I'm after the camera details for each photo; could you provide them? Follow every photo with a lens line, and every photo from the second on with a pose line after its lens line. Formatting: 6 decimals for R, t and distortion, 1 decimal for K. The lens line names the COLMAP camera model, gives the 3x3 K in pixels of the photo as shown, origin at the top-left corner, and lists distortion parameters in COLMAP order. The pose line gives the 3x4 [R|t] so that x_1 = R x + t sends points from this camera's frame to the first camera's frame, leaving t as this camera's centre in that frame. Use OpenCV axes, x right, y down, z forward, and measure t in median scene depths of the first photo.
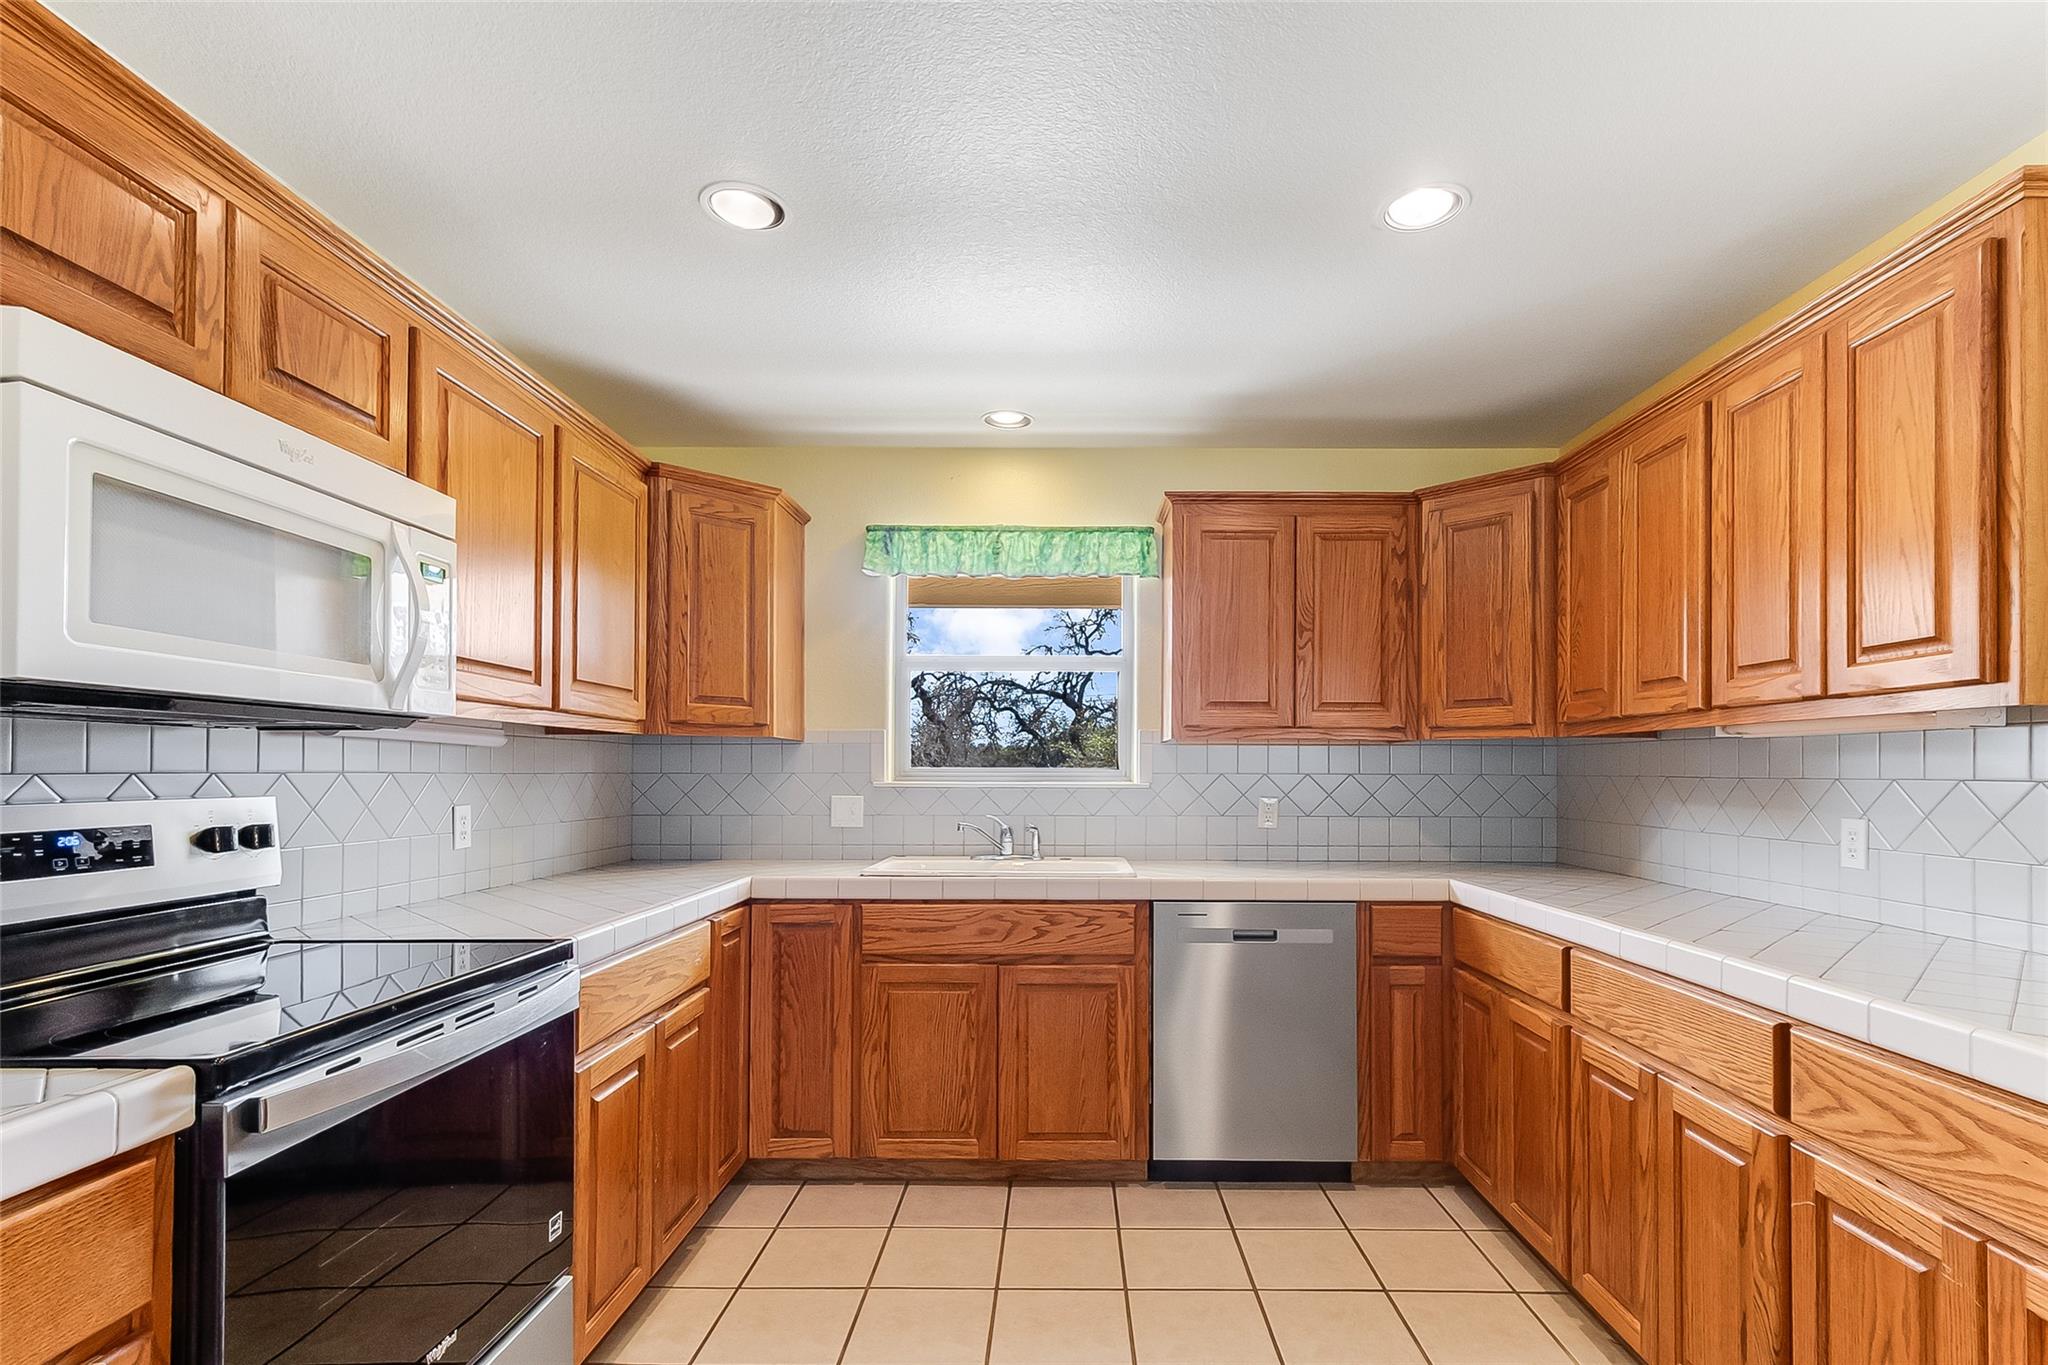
lens RADIAL K [[988.1, 0, 1033.0], [0, 988.1, 779.3], [0, 0, 1]] dist [0.011831, 0.001009]
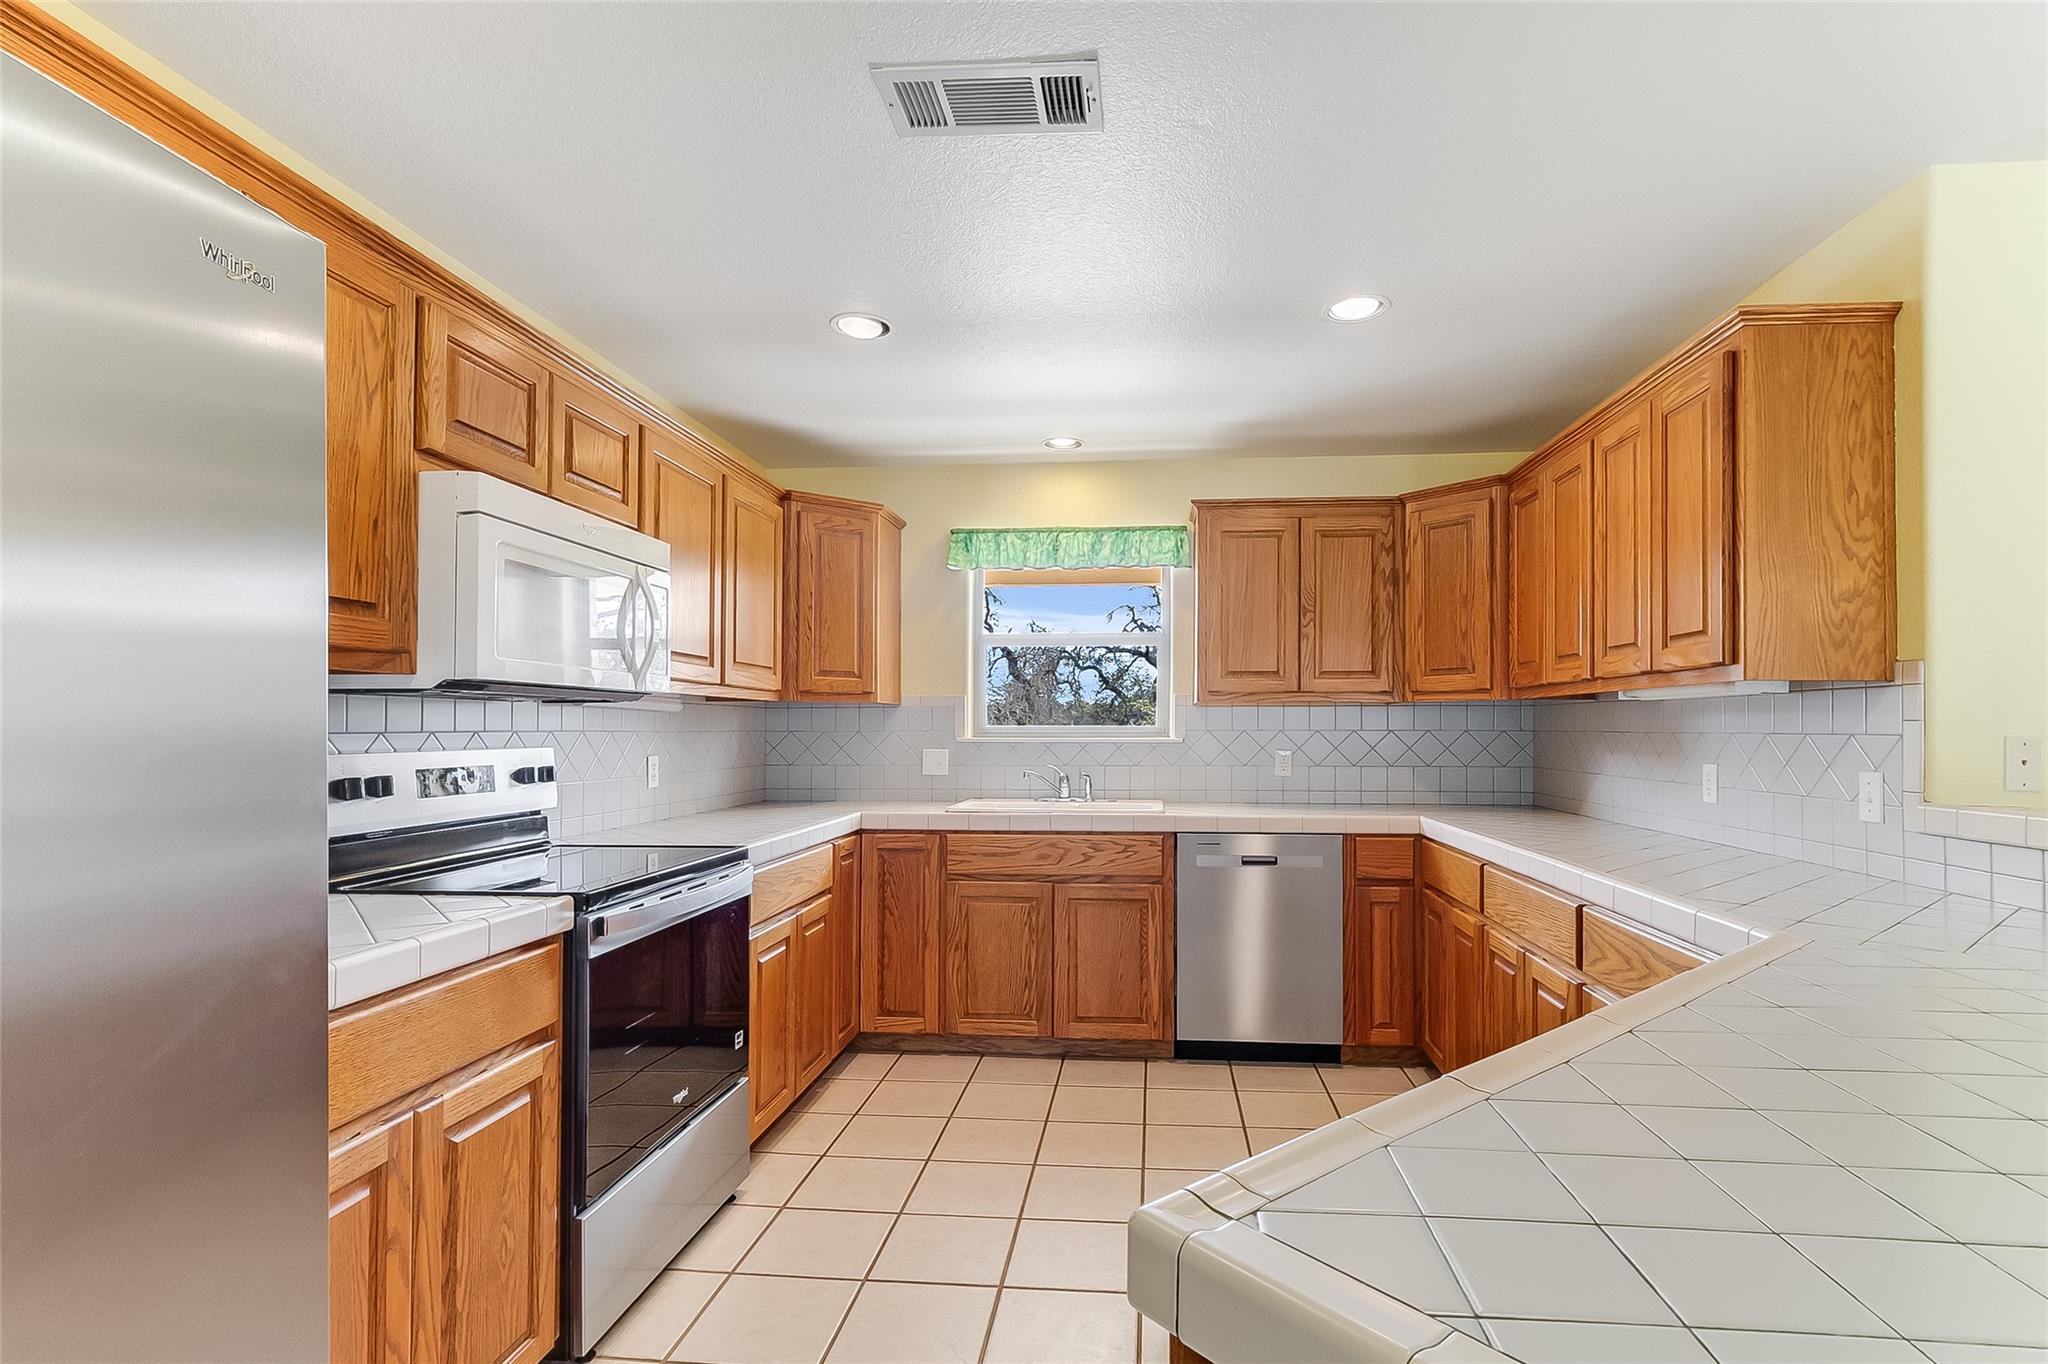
lens RADIAL K [[992.6, 0, 1013.3], [0, 992.6, 727.2], [0, 0, 1]] dist [0.000824, 0.000003]
pose [[0.993945, -0.003143, -0.109830, 0.053477], [0.002087, 0.999950, -0.009732, 0.001839], [0.109855, 0.009444, 0.993903, -0.262940]]
